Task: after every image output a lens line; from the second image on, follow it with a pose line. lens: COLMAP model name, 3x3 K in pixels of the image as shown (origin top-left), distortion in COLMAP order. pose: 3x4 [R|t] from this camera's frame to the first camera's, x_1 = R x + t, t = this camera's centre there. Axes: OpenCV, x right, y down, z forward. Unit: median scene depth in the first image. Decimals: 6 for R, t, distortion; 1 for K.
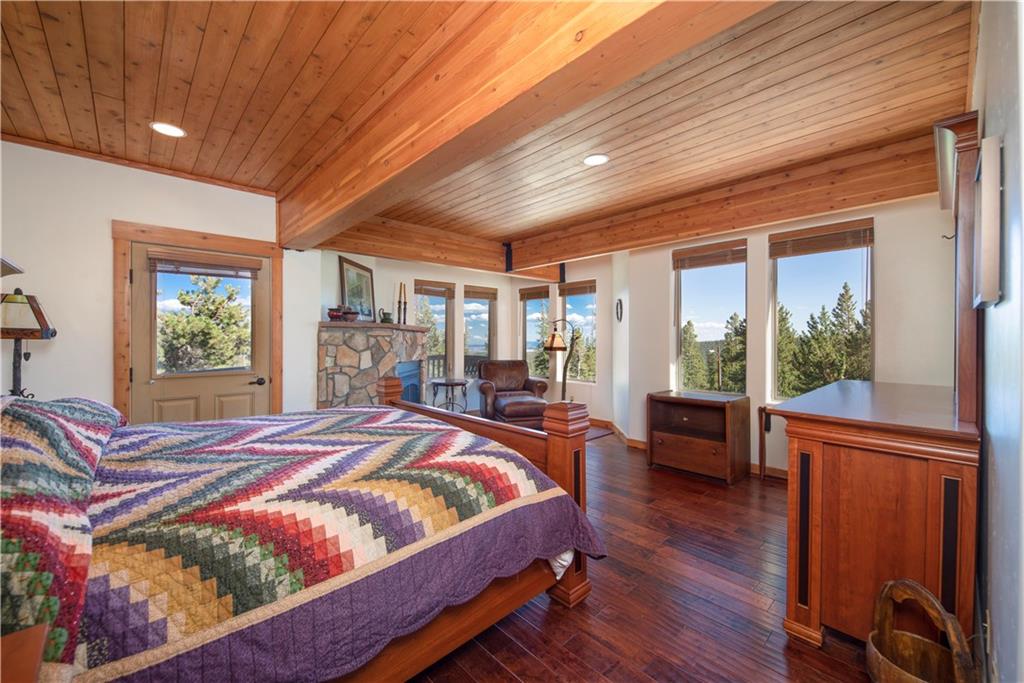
lens RADIAL K [[407.9, 0, 512.0], [0, 407.9, 341.5], [0, 0, 1]] dist [-0.000876, -0.000106]
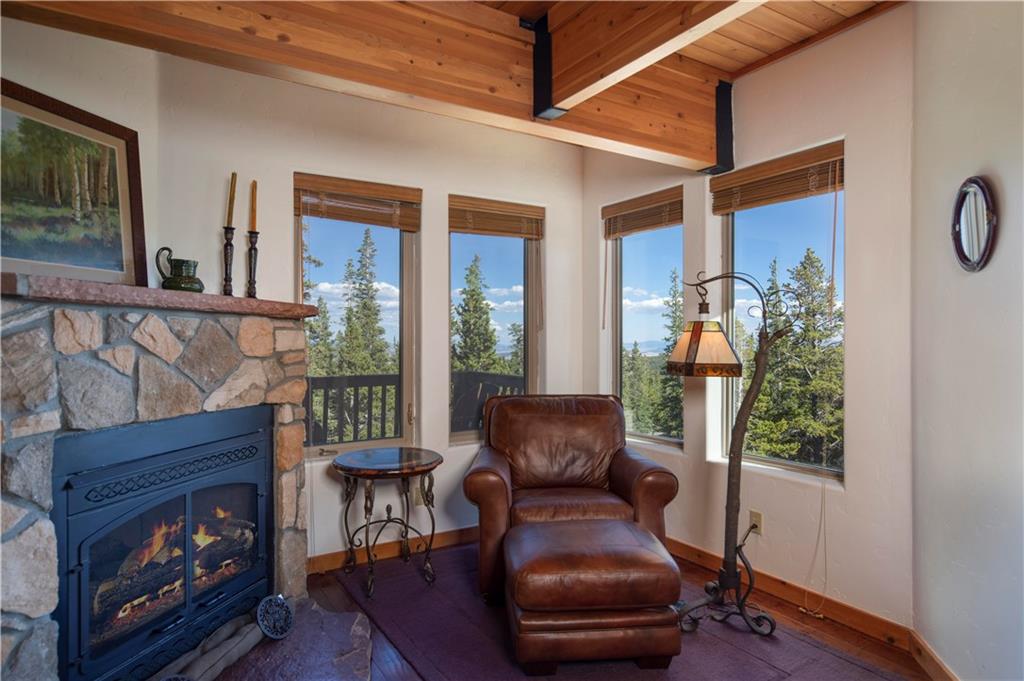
lens RADIAL K [[589.1, 0, 512.0], [0, 589.1, 340.5], [0, 0, 1]] dist [0.001943, 0.000036]
pose [[0.980534, -0.001478, -0.196345, 0.048974], [0.001047, 0.999997, -0.002296, -0.002825], [0.196348, 0.002046, 0.980532, 0.506529]]
